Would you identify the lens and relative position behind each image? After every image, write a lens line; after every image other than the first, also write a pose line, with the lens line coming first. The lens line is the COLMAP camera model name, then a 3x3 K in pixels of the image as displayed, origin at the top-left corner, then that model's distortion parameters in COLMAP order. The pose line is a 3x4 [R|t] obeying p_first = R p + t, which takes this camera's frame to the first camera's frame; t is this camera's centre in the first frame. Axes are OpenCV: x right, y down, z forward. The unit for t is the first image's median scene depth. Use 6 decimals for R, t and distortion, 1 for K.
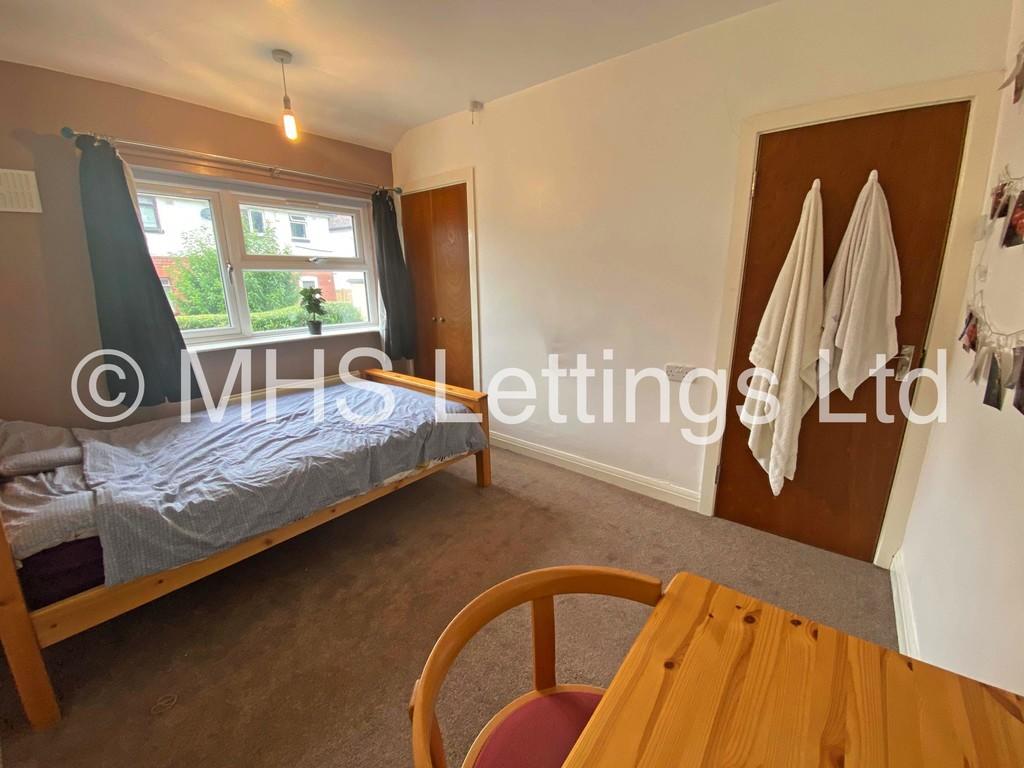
lens RADIAL K [[420.9, 0, 509.6], [0, 420.9, 382.4], [0, 0, 1]] dist [0.025985, -0.020128]
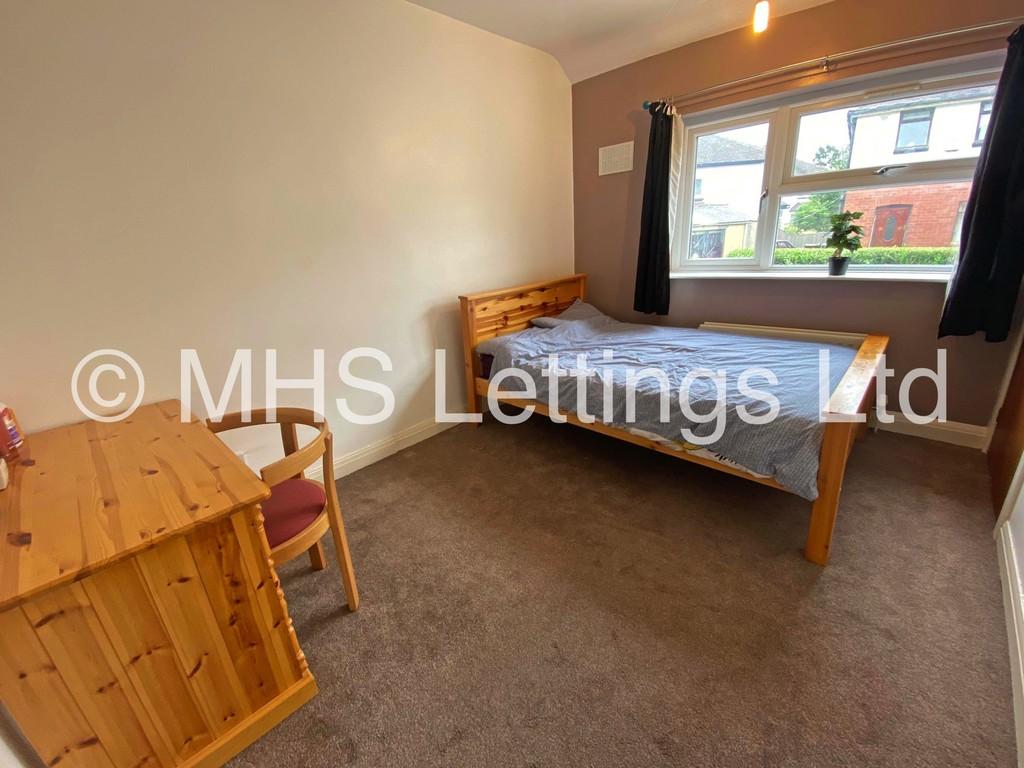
lens RADIAL K [[420.9, 0, 509.6], [0, 420.9, 382.4], [0, 0, 1]] dist [0.025985, -0.020128]
pose [[-0.089767, 0.341108, -0.935728, 0.554468], [-0.177601, 0.918981, 0.352040, -0.143994], [0.980000, 0.197788, -0.021913, 0.676469]]
